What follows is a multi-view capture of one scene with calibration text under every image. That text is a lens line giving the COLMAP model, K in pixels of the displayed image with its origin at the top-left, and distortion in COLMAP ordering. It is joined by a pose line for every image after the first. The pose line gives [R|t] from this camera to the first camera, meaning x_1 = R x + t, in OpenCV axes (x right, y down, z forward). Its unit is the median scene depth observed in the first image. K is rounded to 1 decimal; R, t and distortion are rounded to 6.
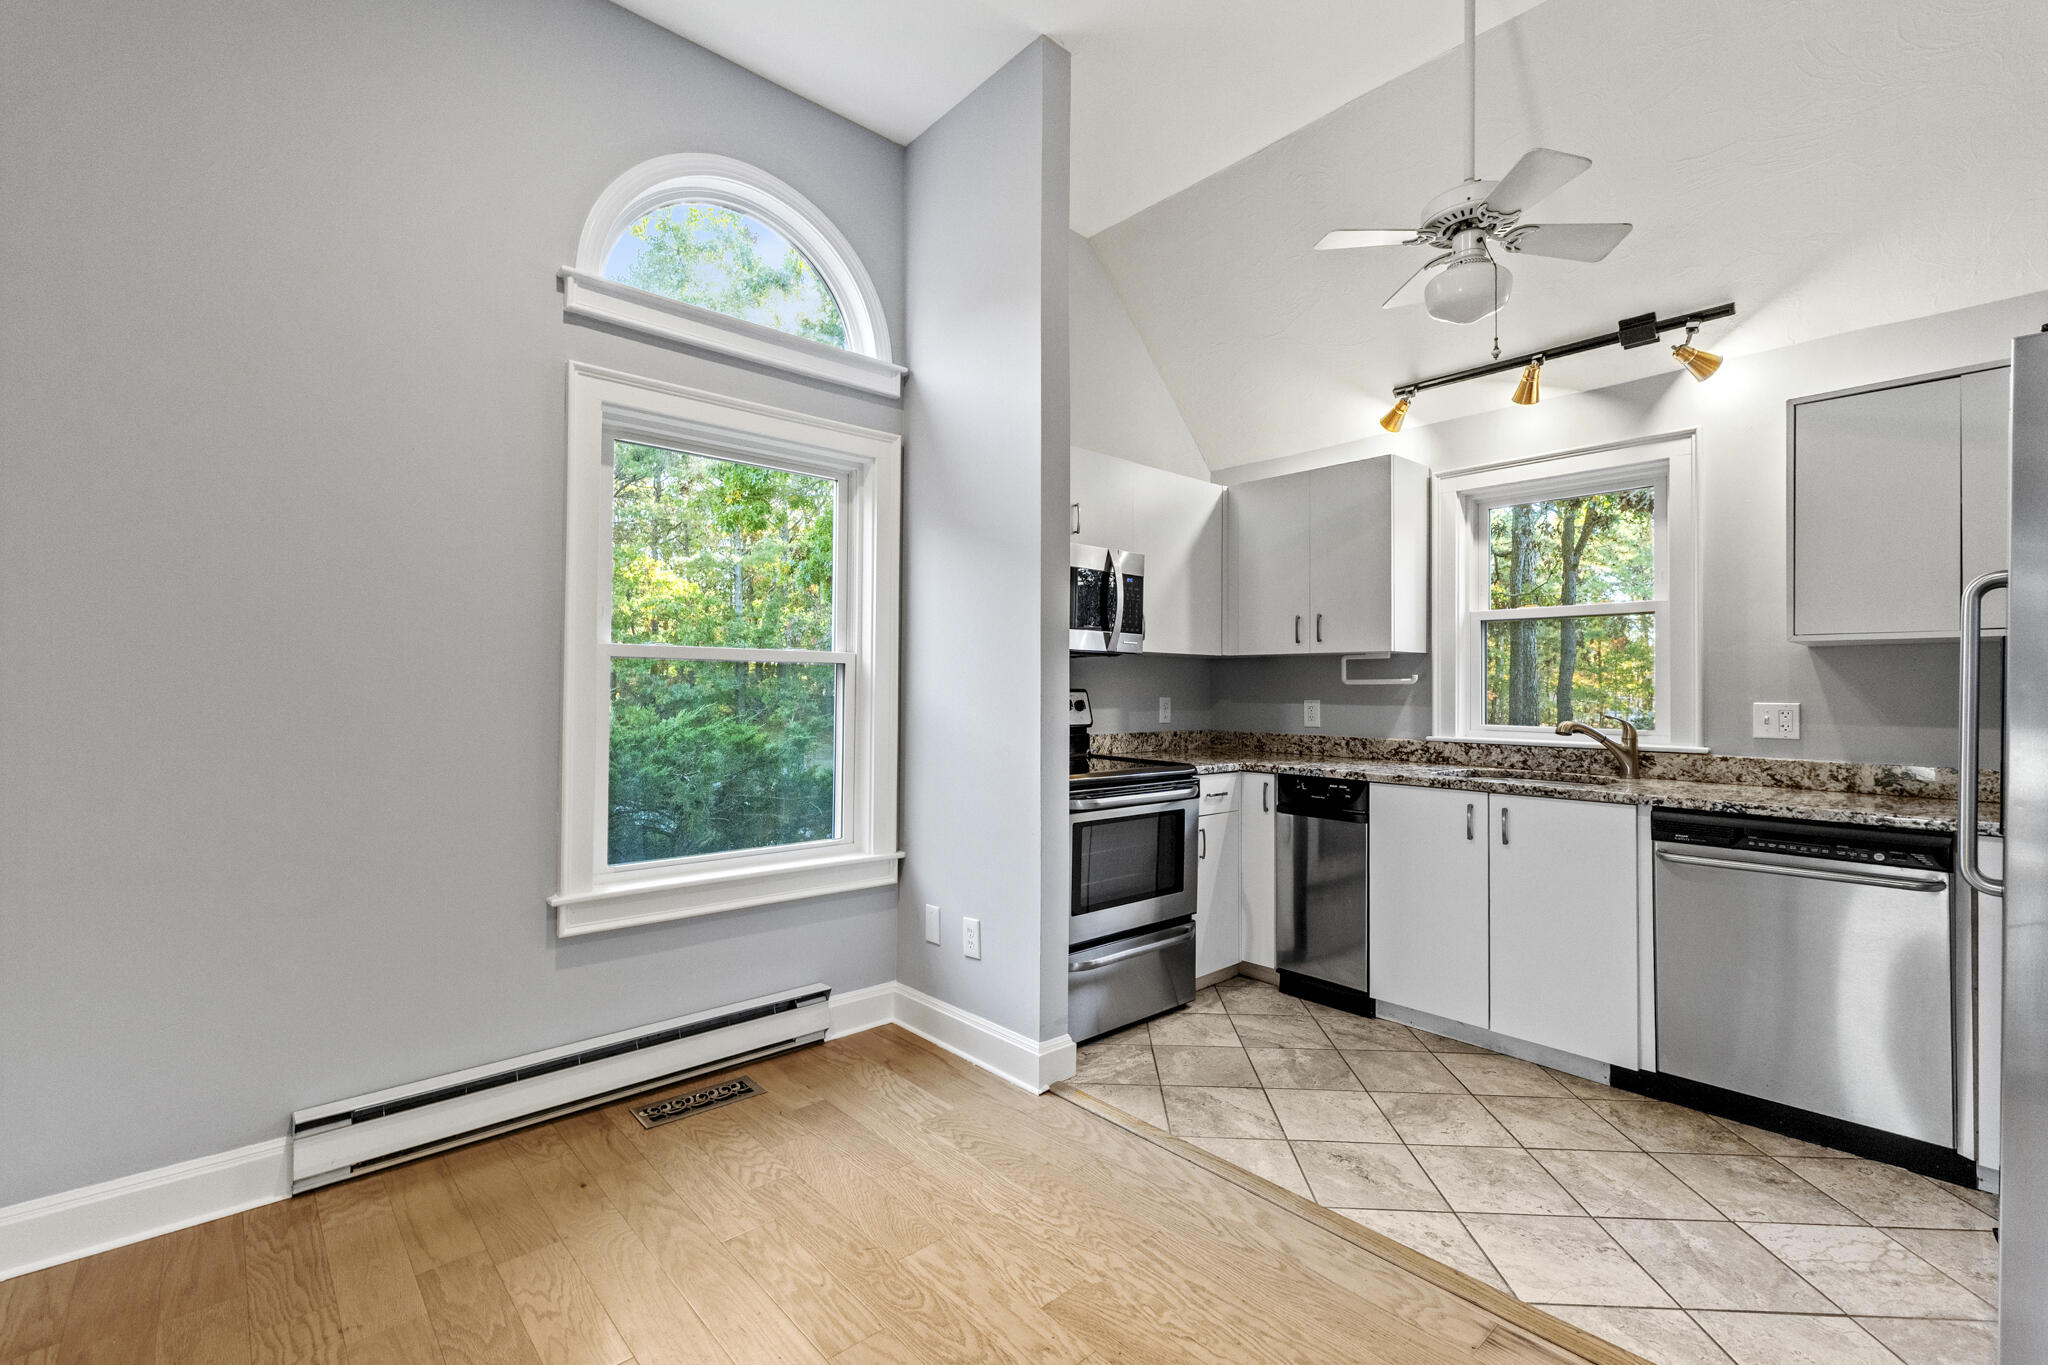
lens RADIAL K [[892.7, 0, 1035.2], [0, 892.7, 678.4], [0, 0, 1]] dist [0.004246, 0.000093]
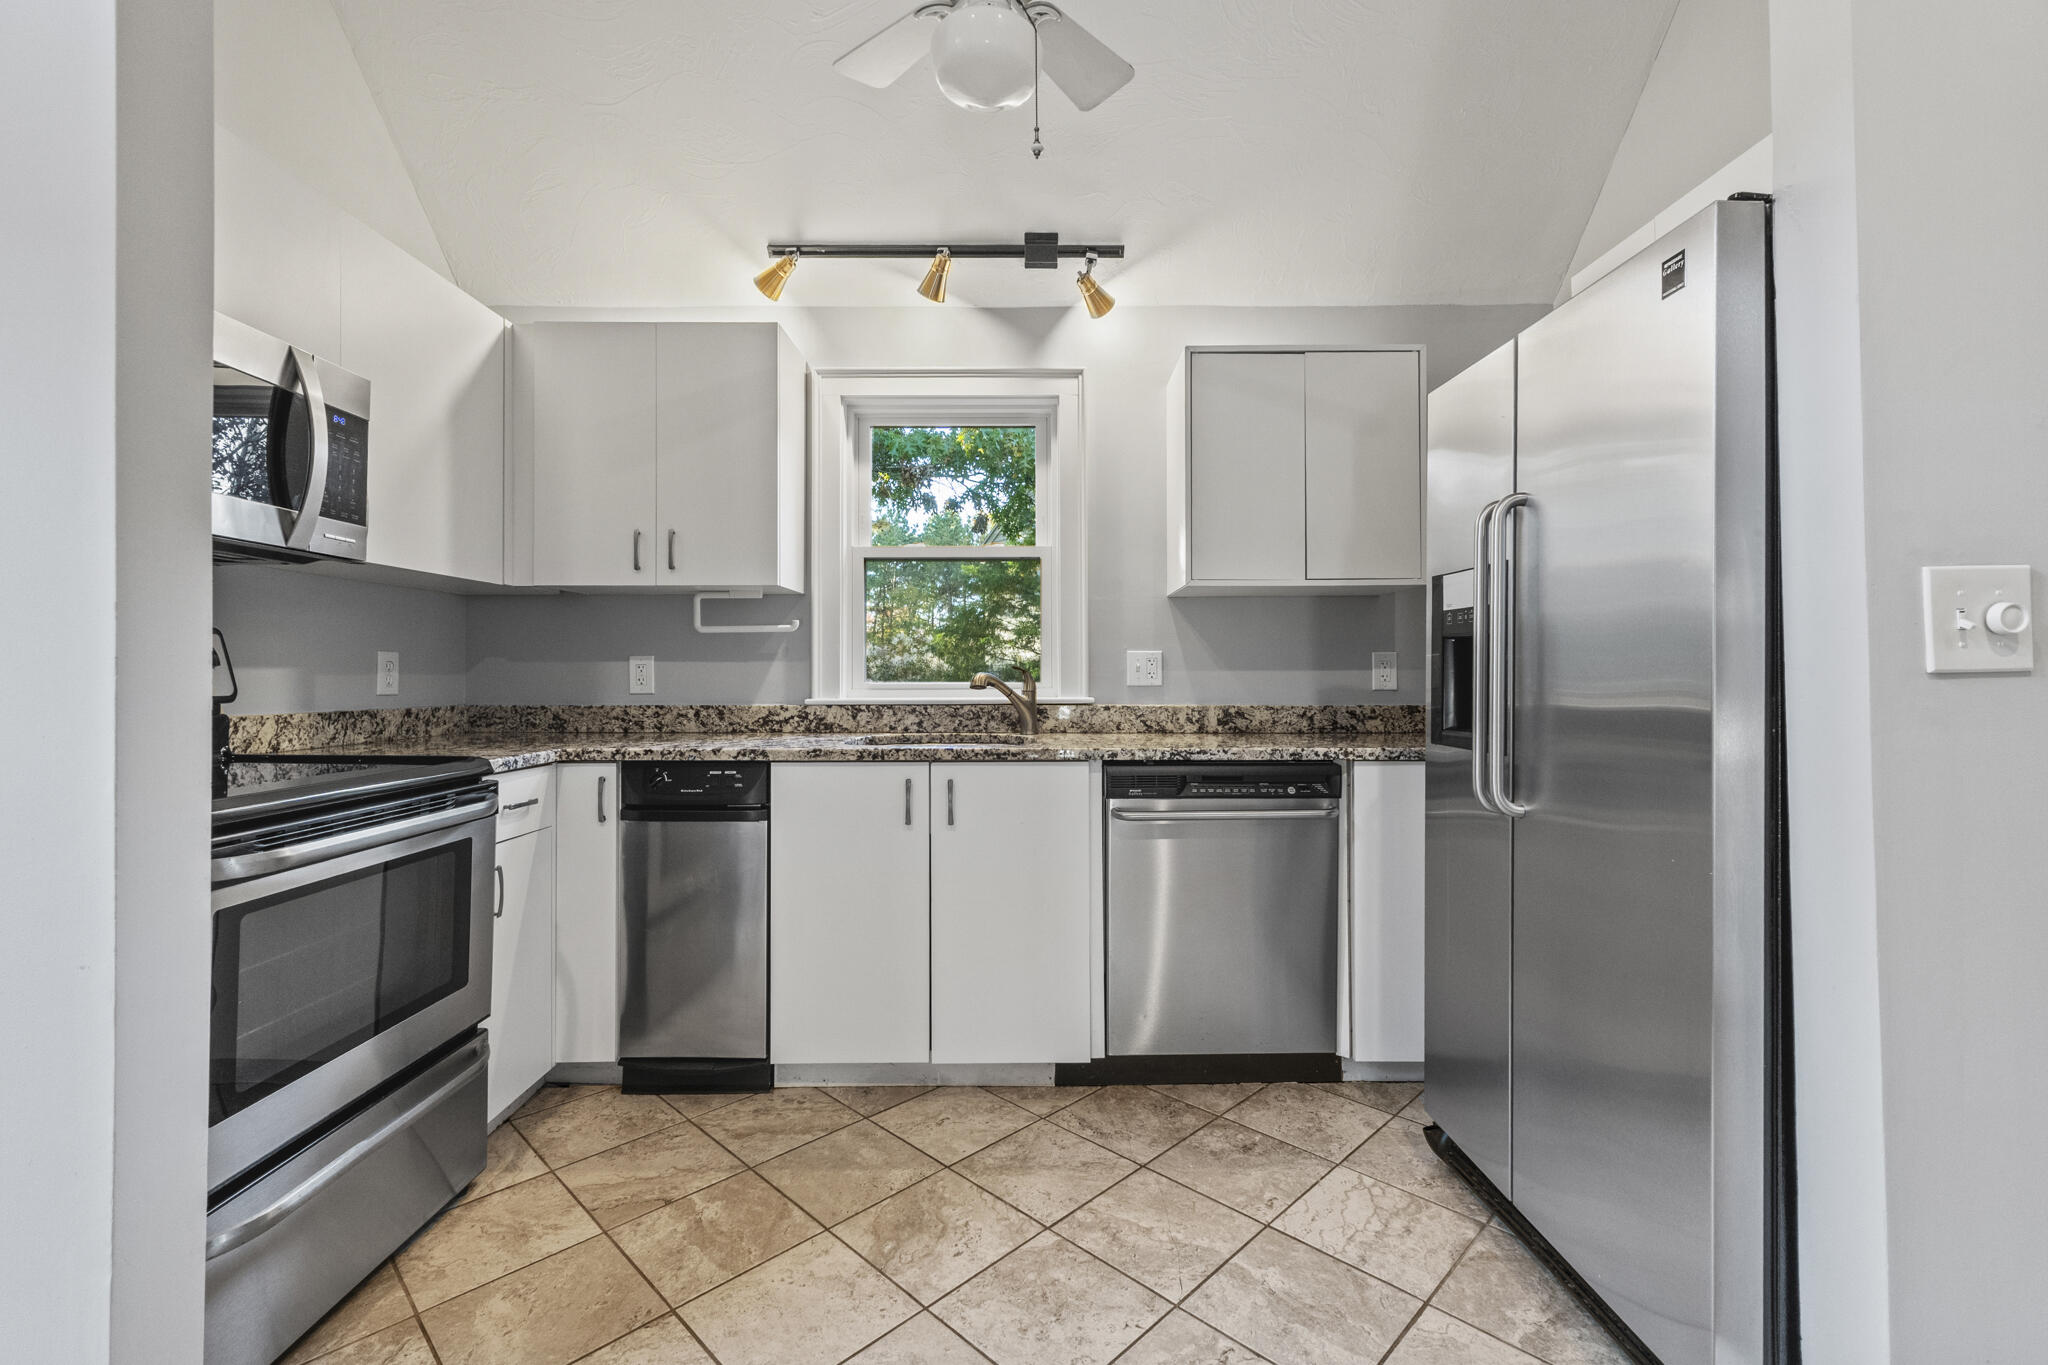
lens RADIAL K [[884.2, 0, 1032.0], [0, 884.2, 661.9], [0, 0, 1]] dist [0.004700, 0.000490]
pose [[0.666501, 0.001035, 0.745504, -0.014010], [-0.002674, 0.999996, 0.001002, 0.036861], [-0.745500, -0.002661, 0.666501, 0.396281]]
